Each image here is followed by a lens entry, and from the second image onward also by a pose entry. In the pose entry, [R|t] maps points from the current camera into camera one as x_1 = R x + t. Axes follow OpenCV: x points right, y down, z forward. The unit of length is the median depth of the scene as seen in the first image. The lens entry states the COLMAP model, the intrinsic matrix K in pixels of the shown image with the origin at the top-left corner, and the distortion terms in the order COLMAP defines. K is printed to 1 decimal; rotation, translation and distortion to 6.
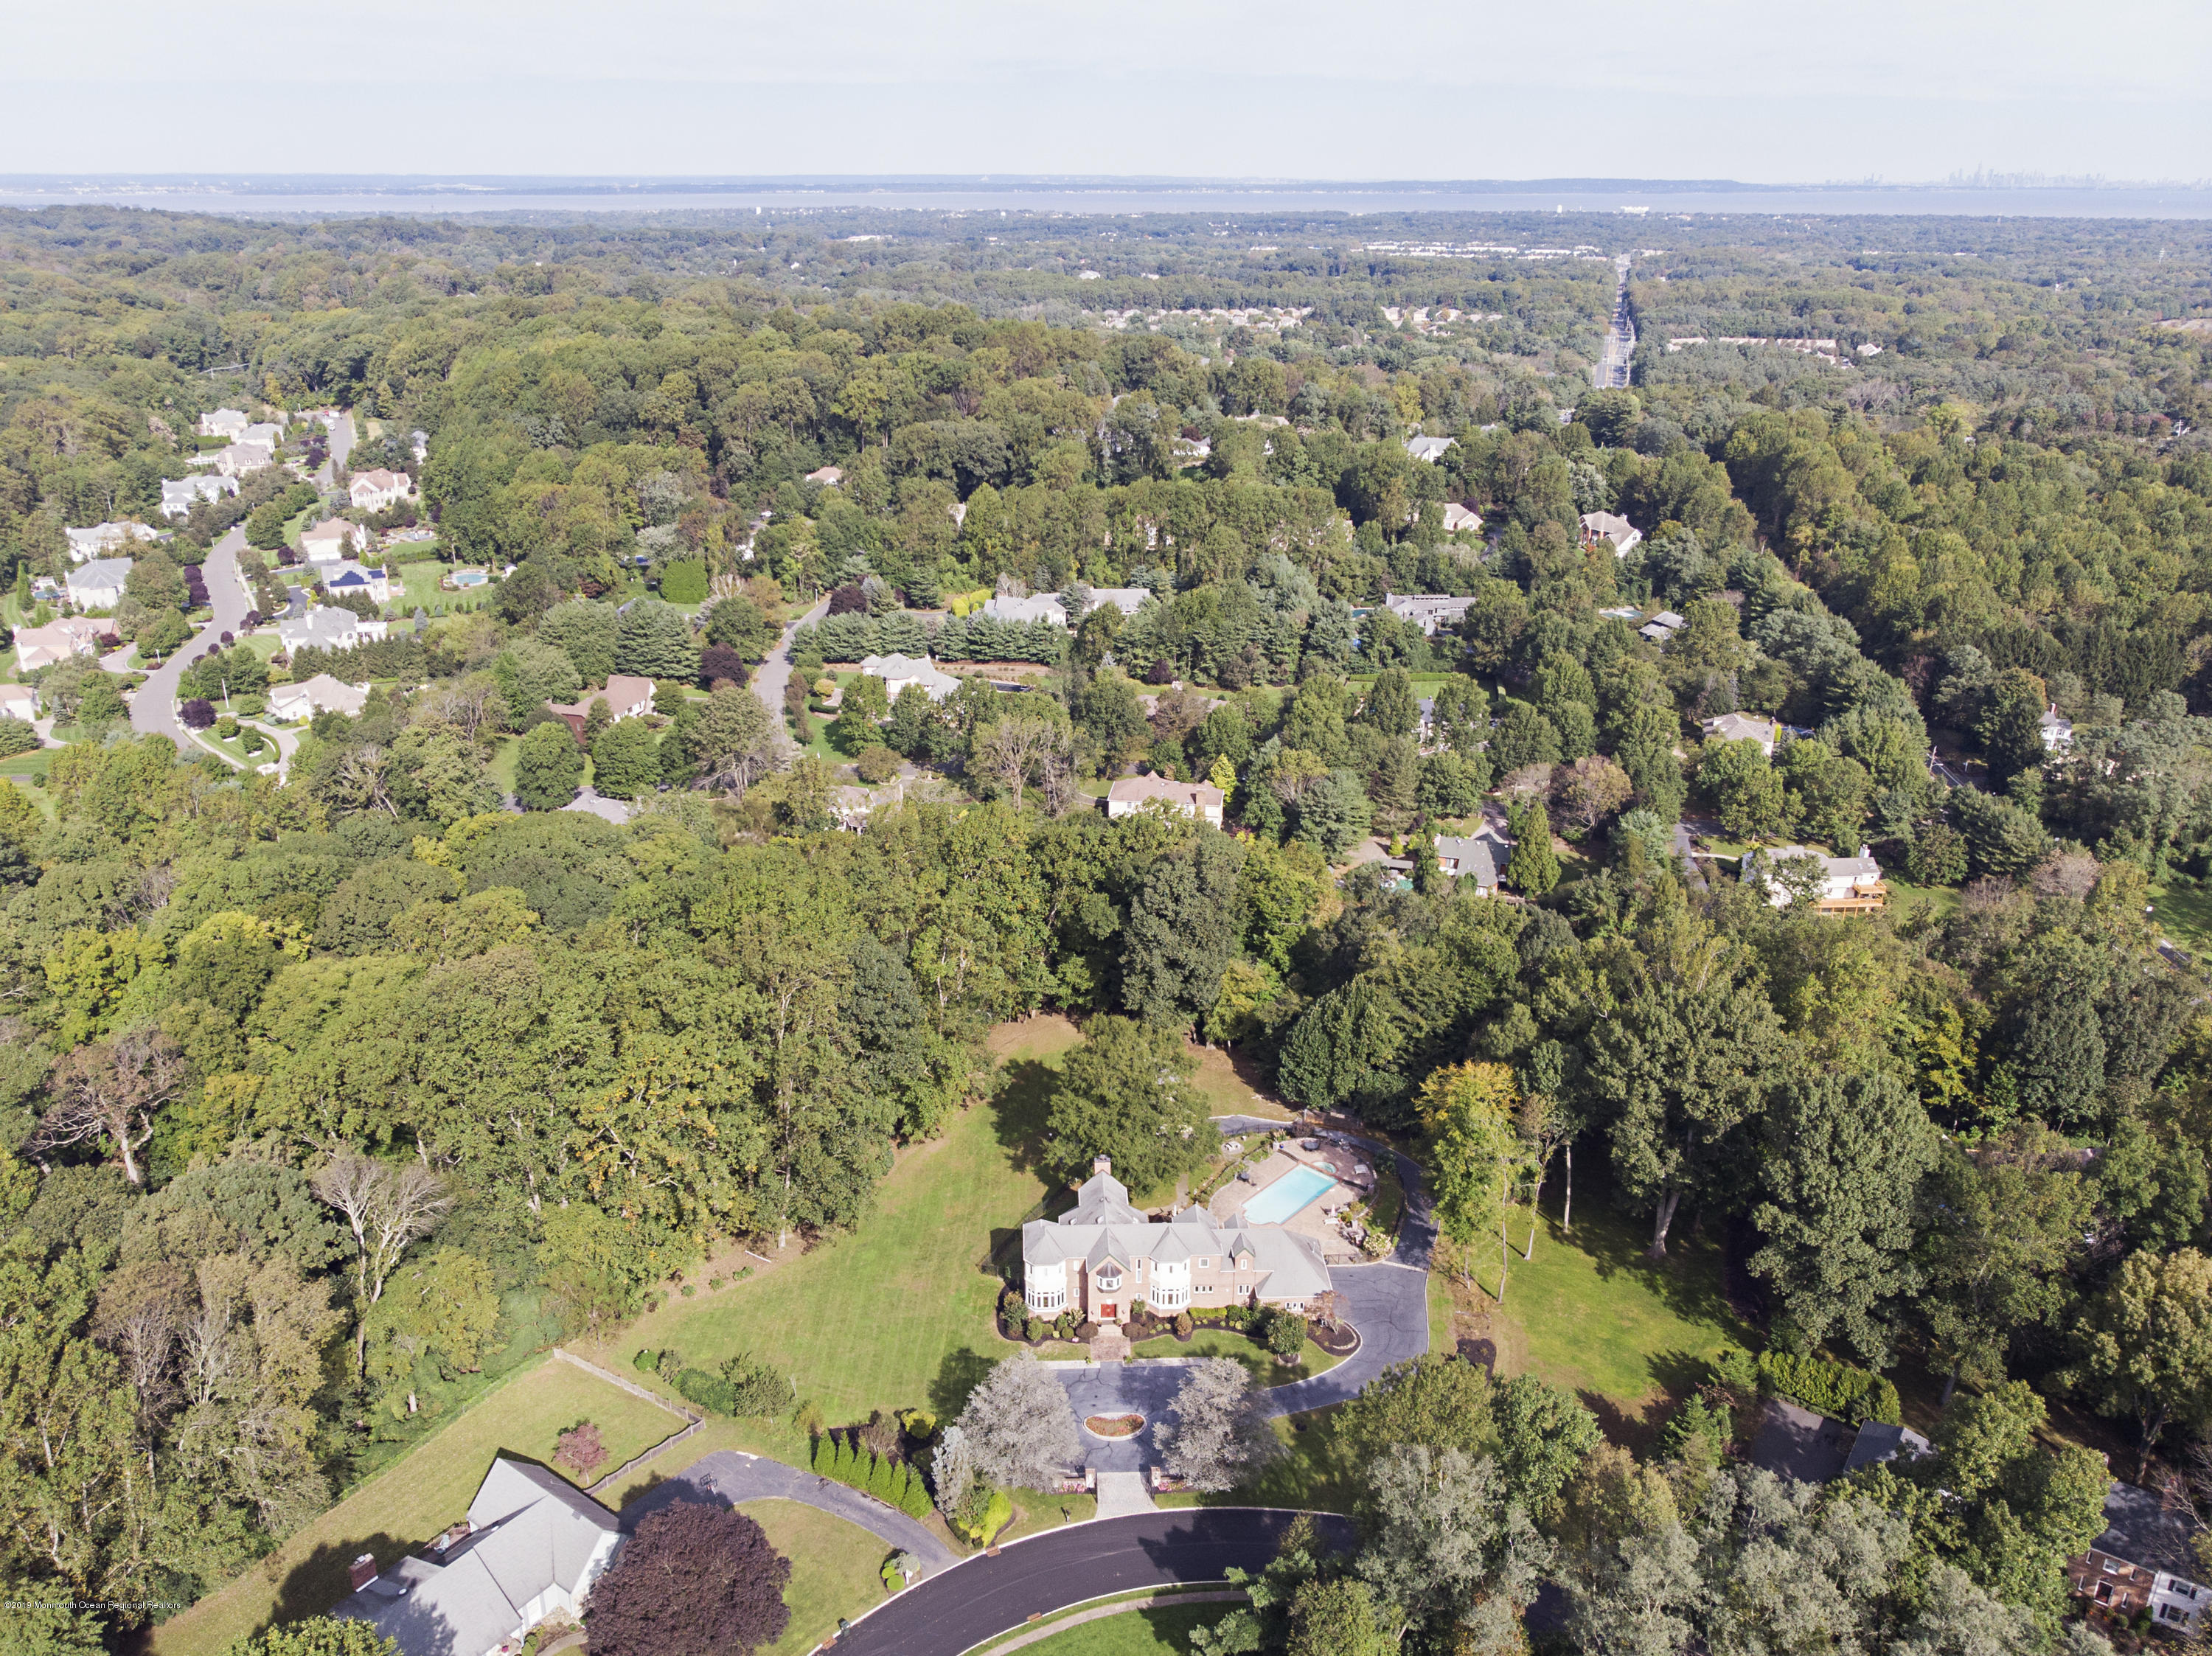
lens RADIAL K [[1642.6, 0, 1106.0], [0, 1642.6, 828.0], [0, 0, 1]] dist [-0.000579, -0.002145]
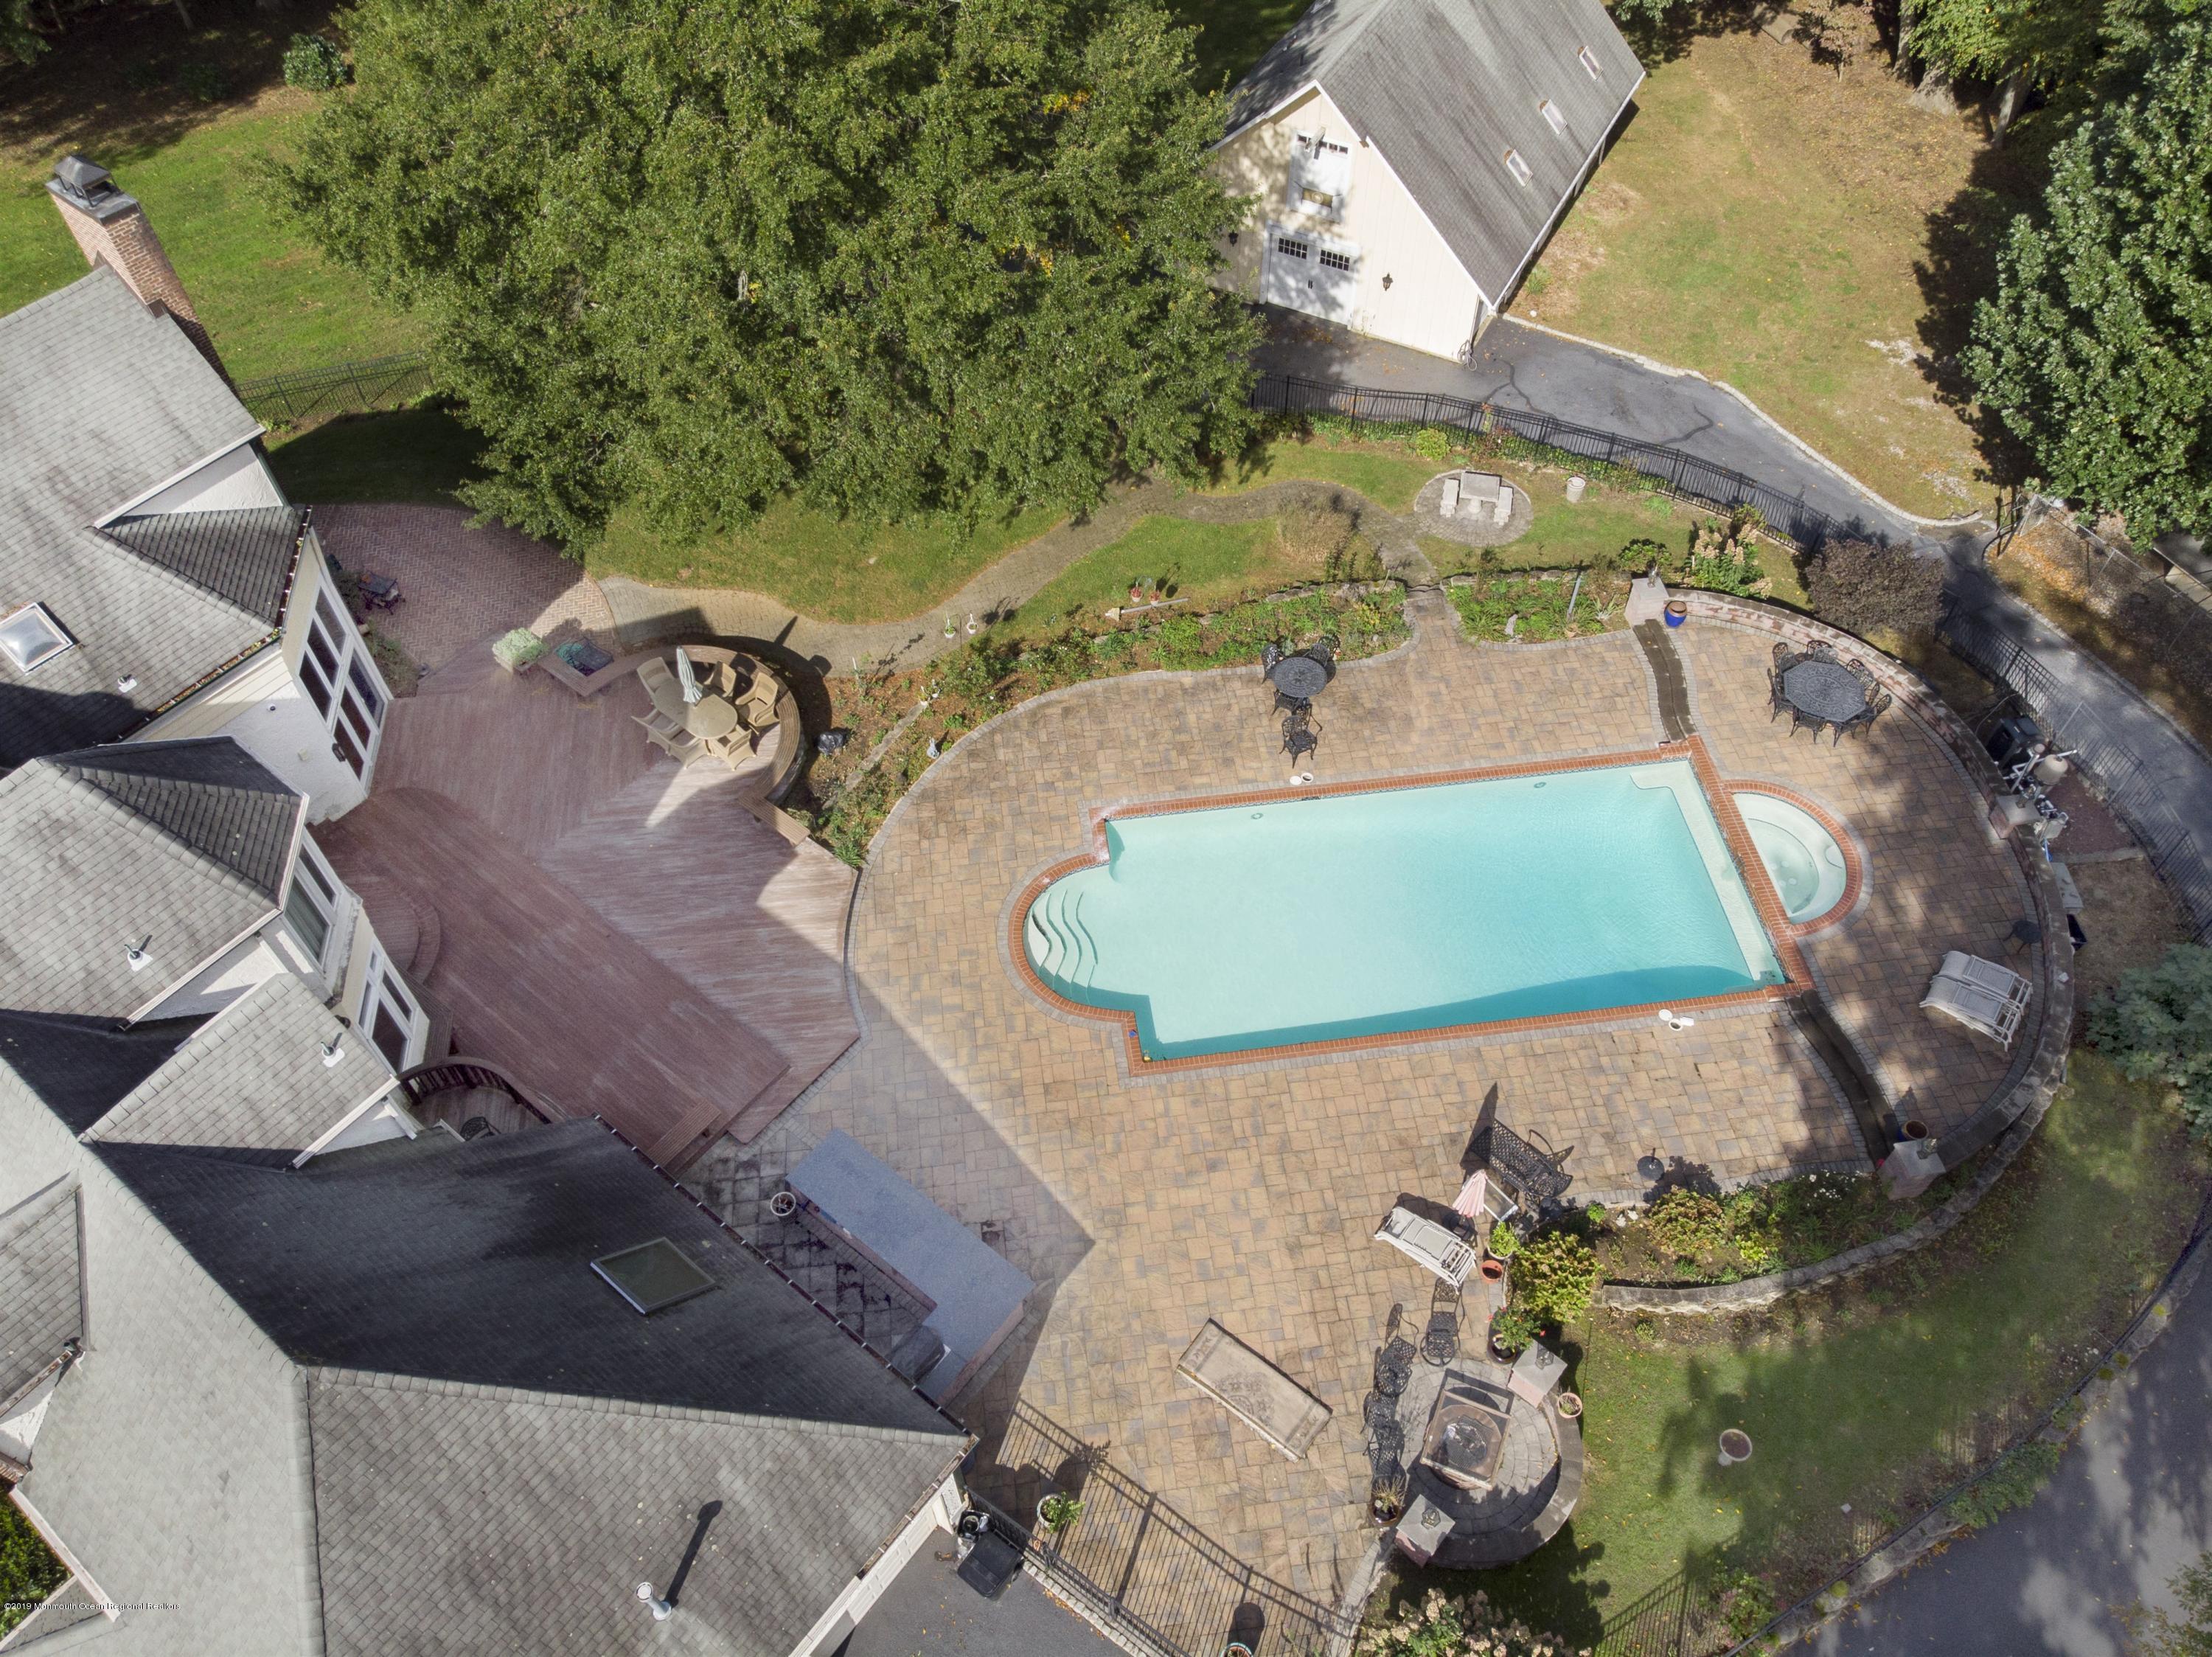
lens RADIAL K [[1640.1, 0, 1124.1], [0, 1640.1, 822.4], [0, 0, 1]] dist [-0.010445, 0.013741]
pose [[0.755847, 0.509735, -0.410934, 0.139968], [-0.229118, 0.793854, 0.563295, 0.120913], [0.613352, -0.331613, 0.716821, 0.797730]]
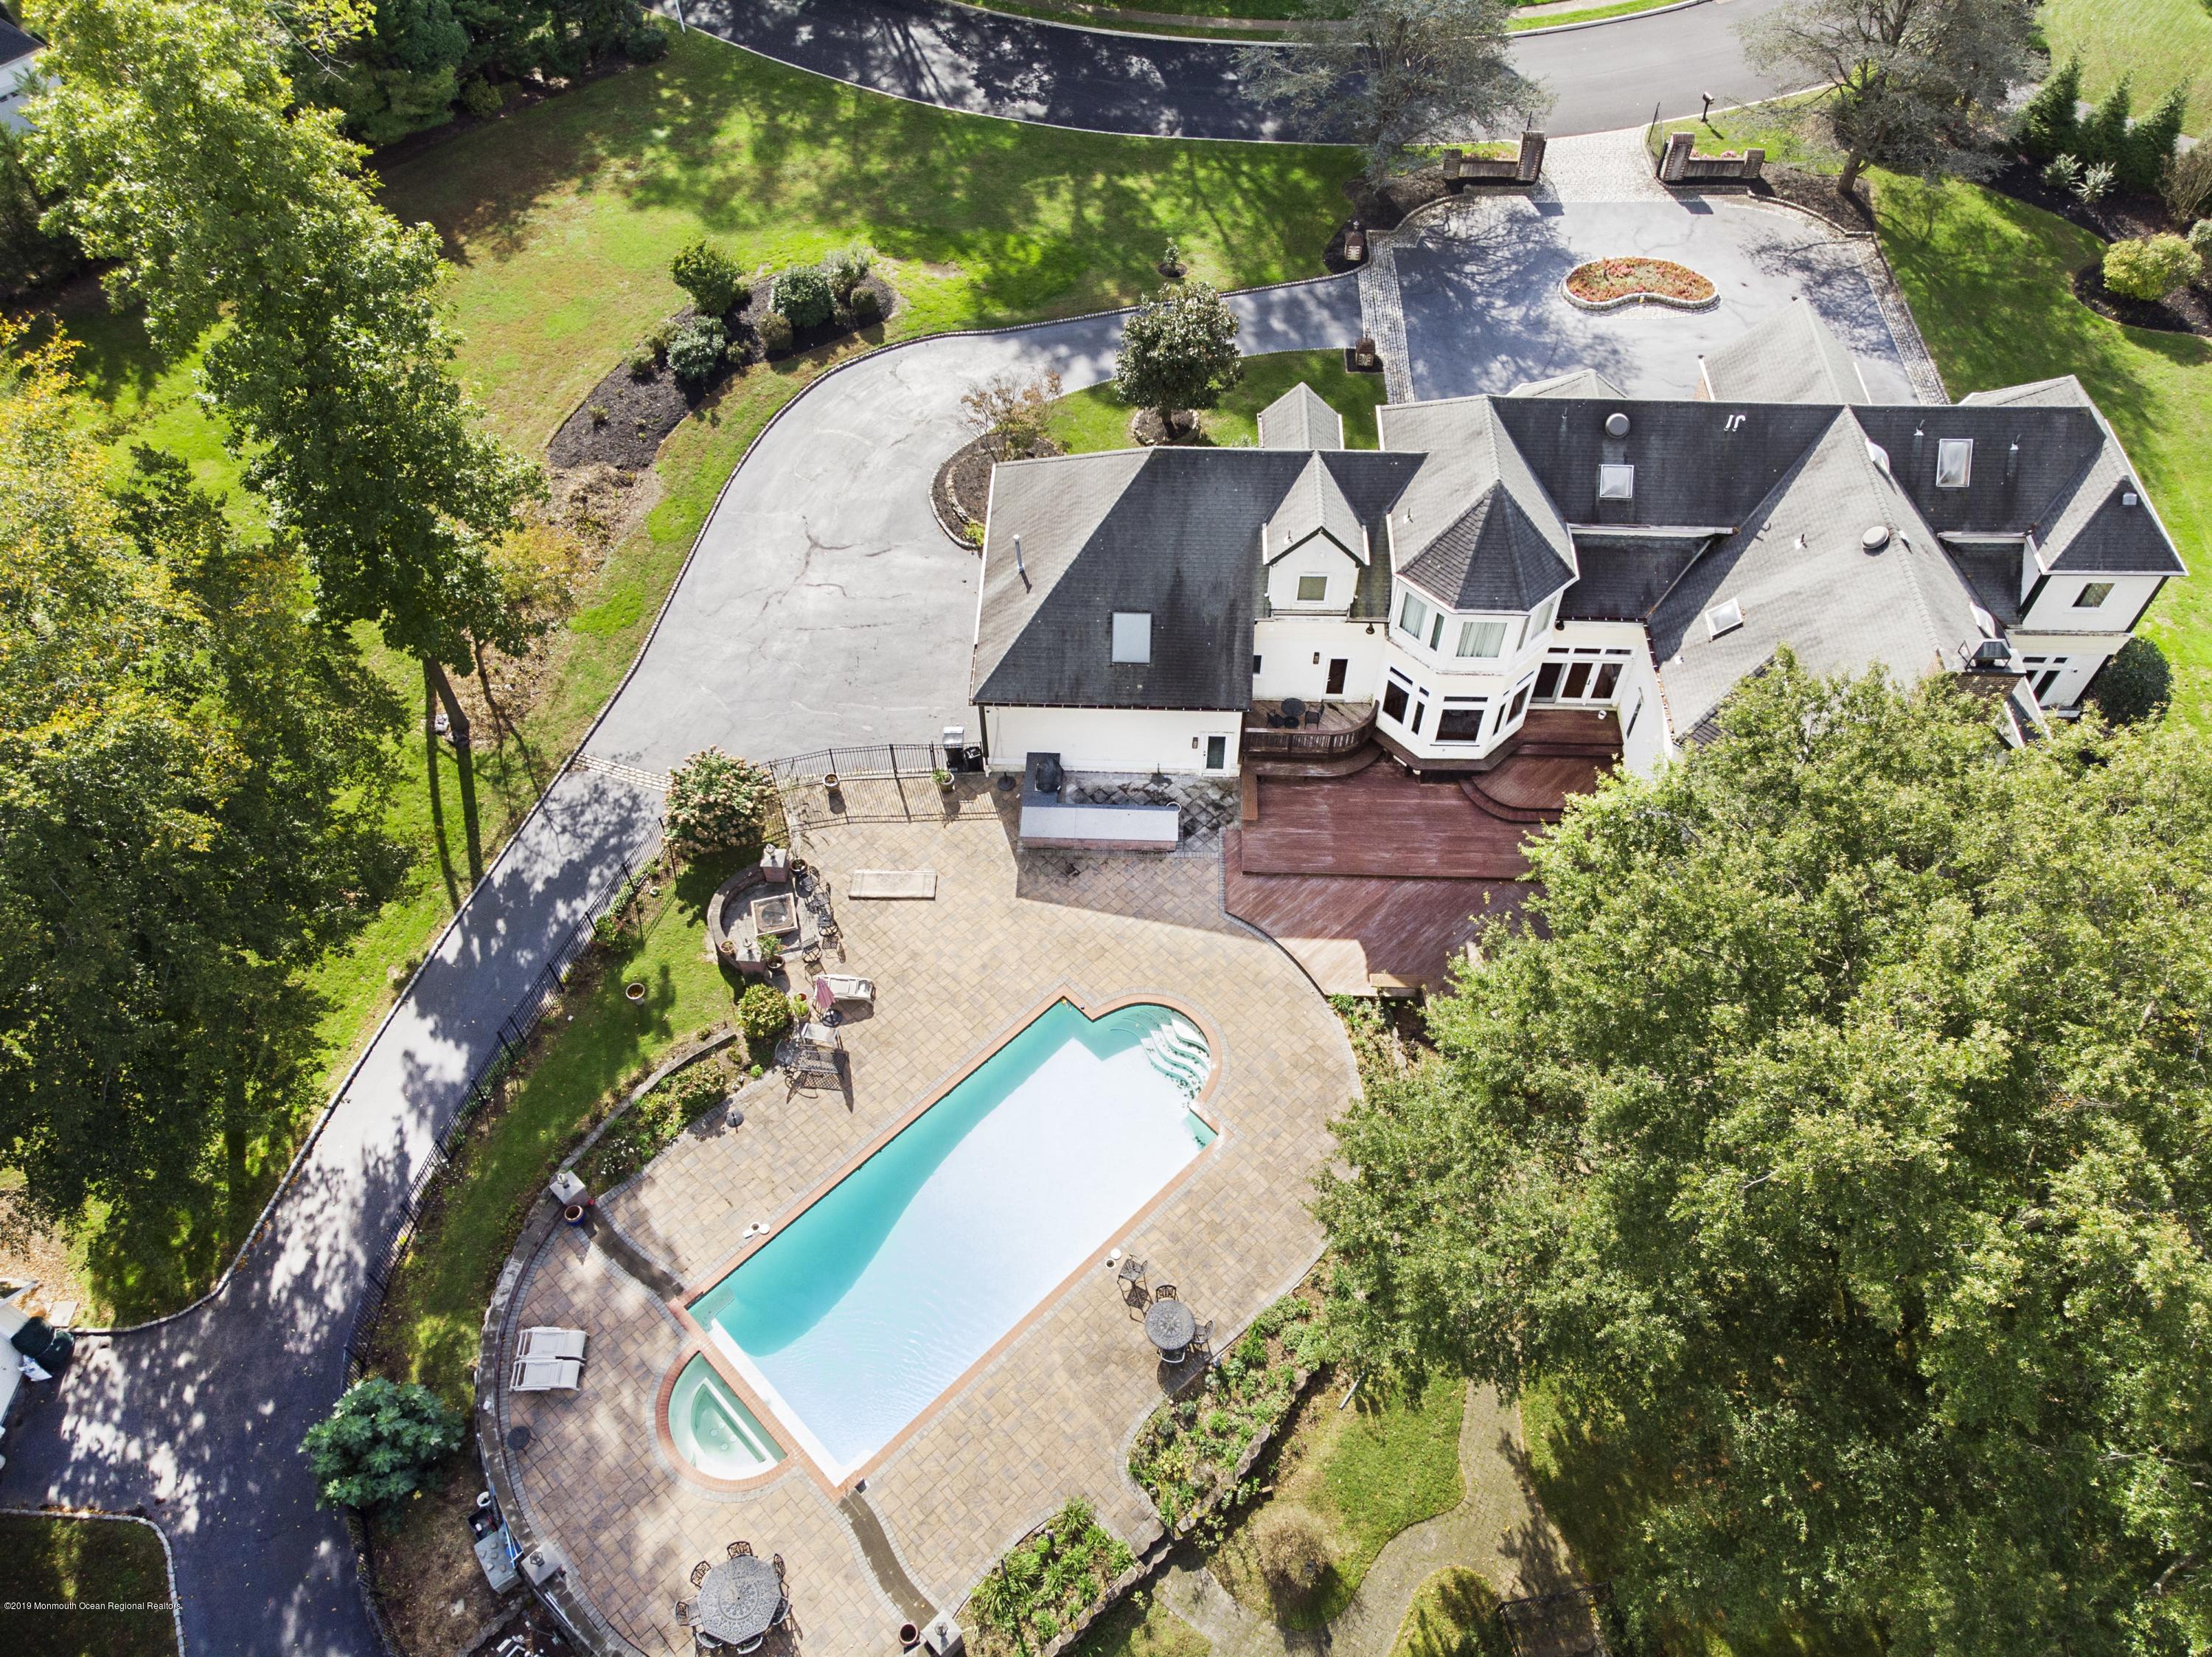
lens RADIAL K [[1640.1, 0, 1124.1], [0, 1640.1, 822.4], [0, 0, 1]] dist [-0.010445, 0.013741]
pose [[-0.997550, -0.059505, 0.036772, 0.080693], [0.018308, 0.285260, 0.958275, 0.012285], [-0.067512, 0.956601, -0.283472, 0.928542]]
